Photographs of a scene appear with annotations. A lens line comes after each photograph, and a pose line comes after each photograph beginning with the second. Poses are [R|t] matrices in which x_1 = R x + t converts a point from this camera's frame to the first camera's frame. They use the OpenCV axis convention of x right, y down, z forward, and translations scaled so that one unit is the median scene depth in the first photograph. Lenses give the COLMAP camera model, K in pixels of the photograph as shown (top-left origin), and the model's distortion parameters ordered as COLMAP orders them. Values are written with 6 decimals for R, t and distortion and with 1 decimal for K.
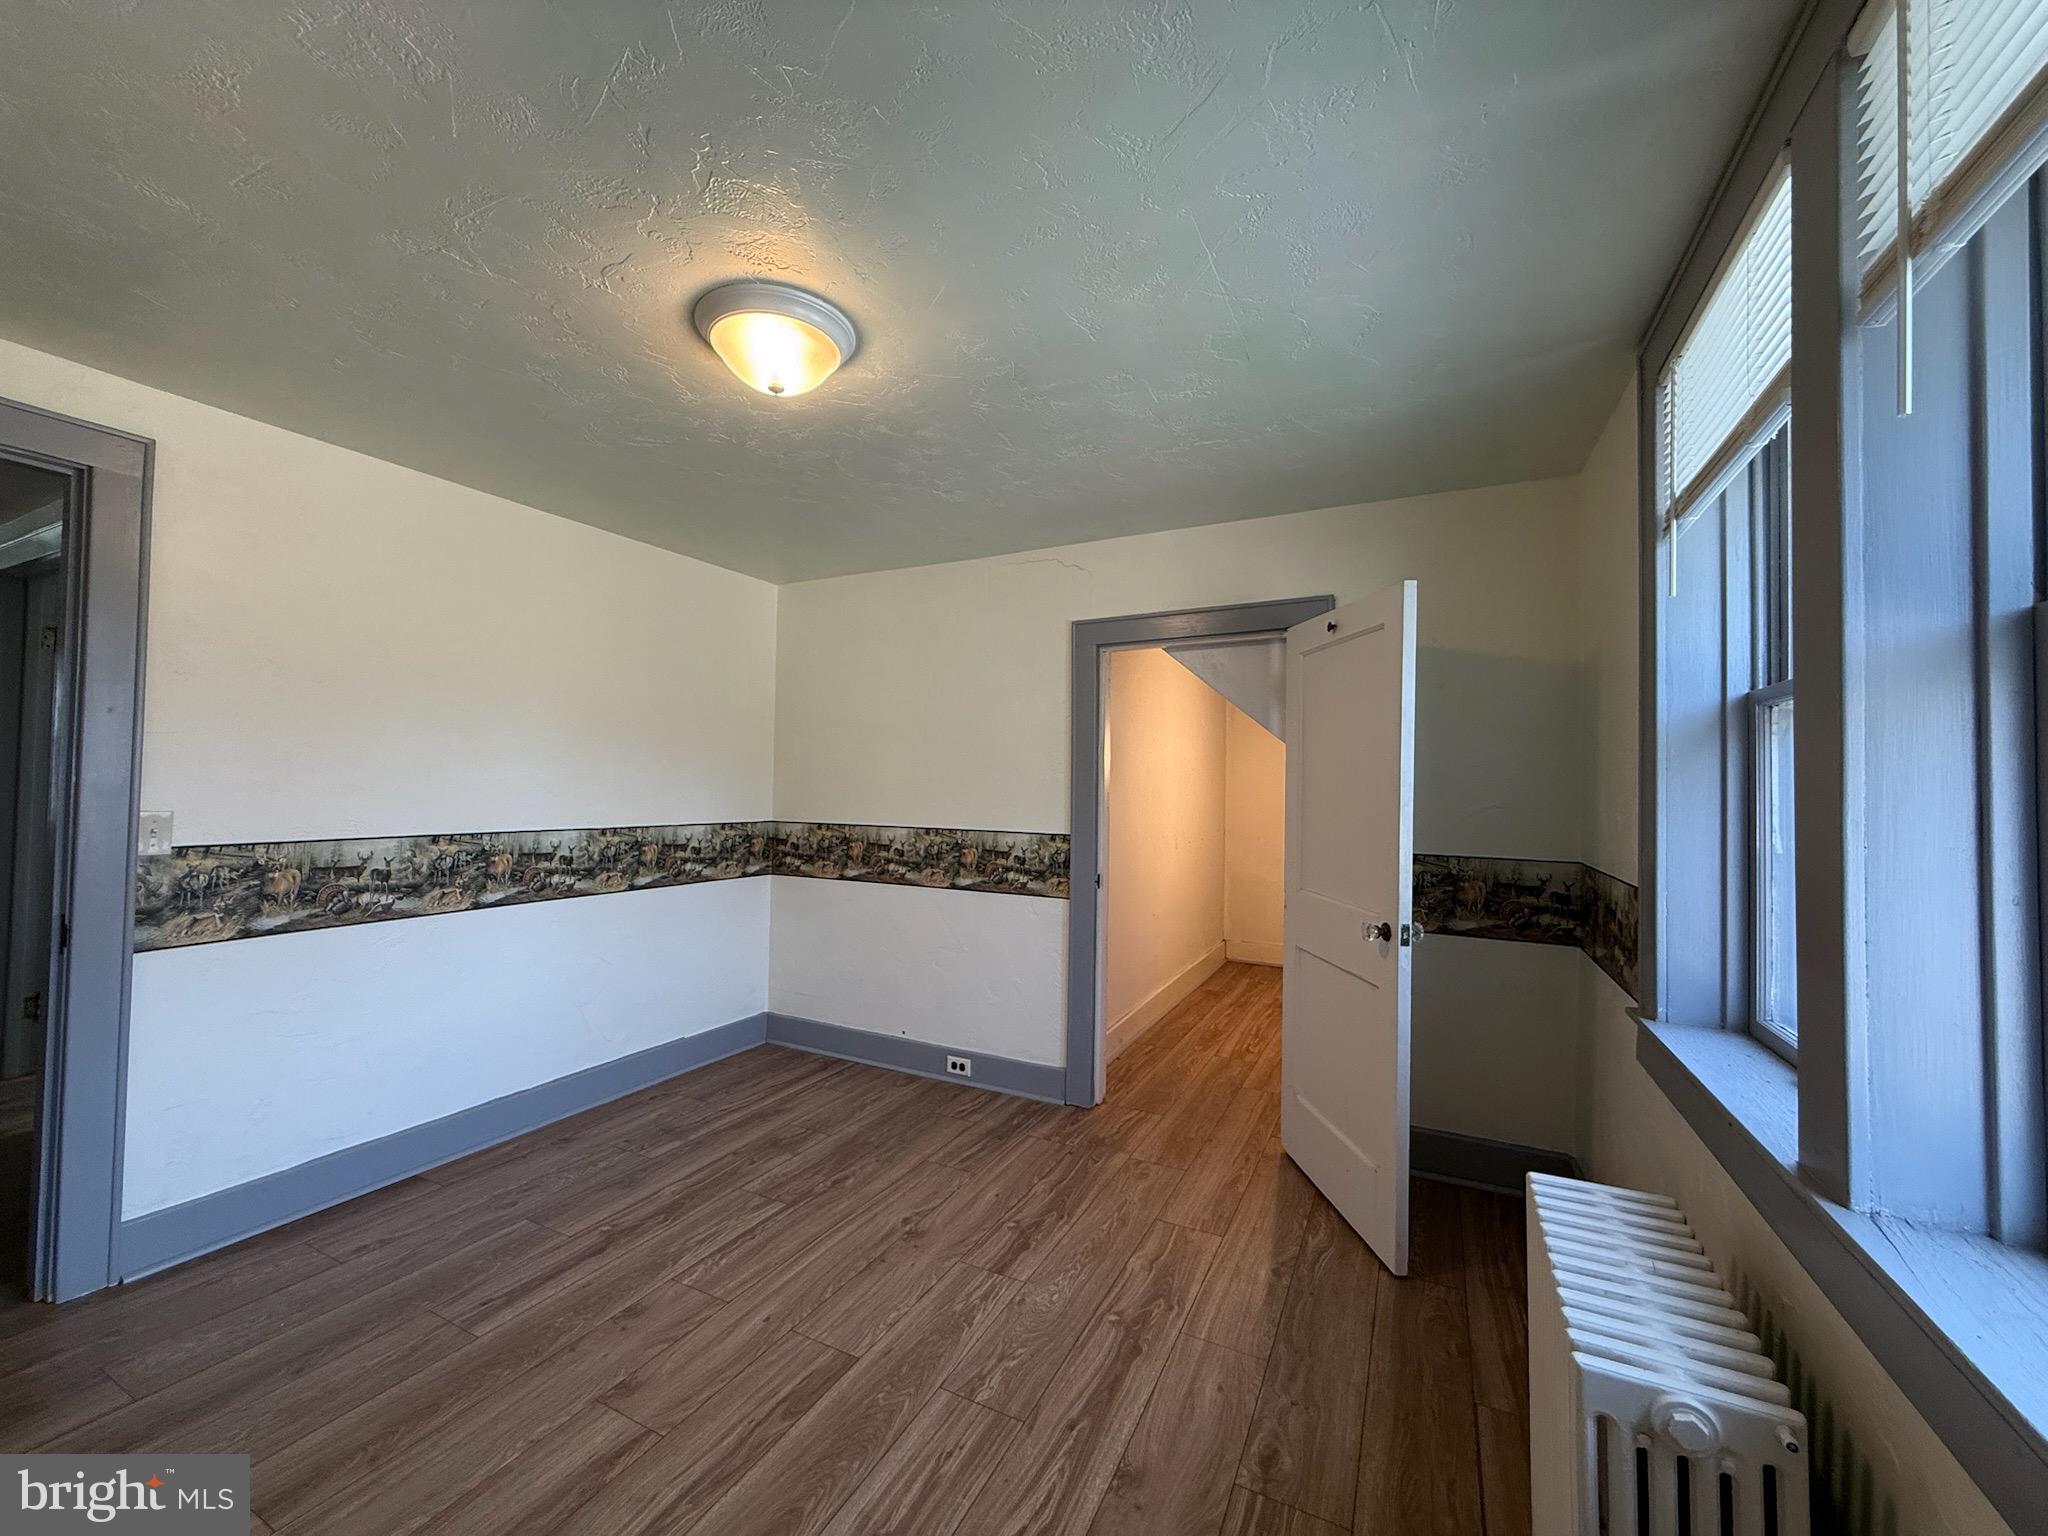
lens RADIAL K [[802.6, 0, 1020.8], [0, 802.6, 758.9], [0, 0, 1]] dist [-0.000564, 0.000232]
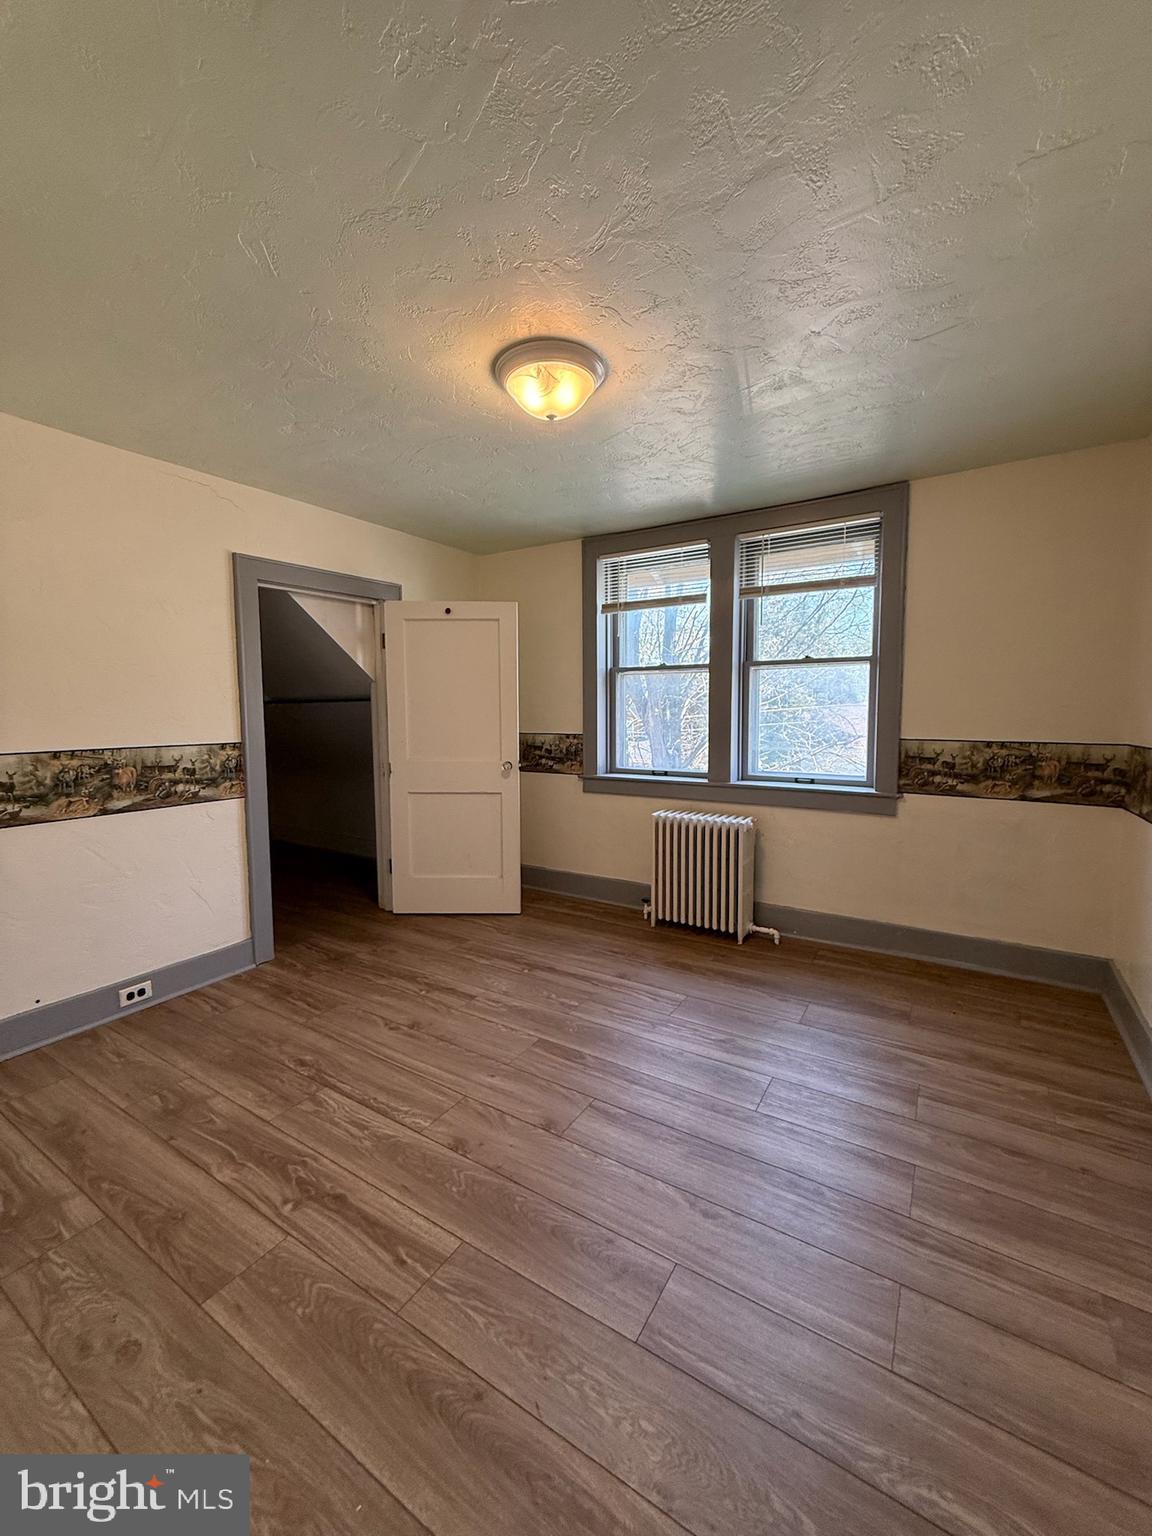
lens RADIAL K [[632.1, 0, 548.7], [0, 632.1, 747.3], [0, 0, 1]] dist [-0.001313, -0.000073]
pose [[0.113588, -0.078912, 0.990389, -0.939121], [-0.024124, 0.996328, 0.082152, 0.019830], [-0.993235, -0.033224, 0.111268, 0.550463]]
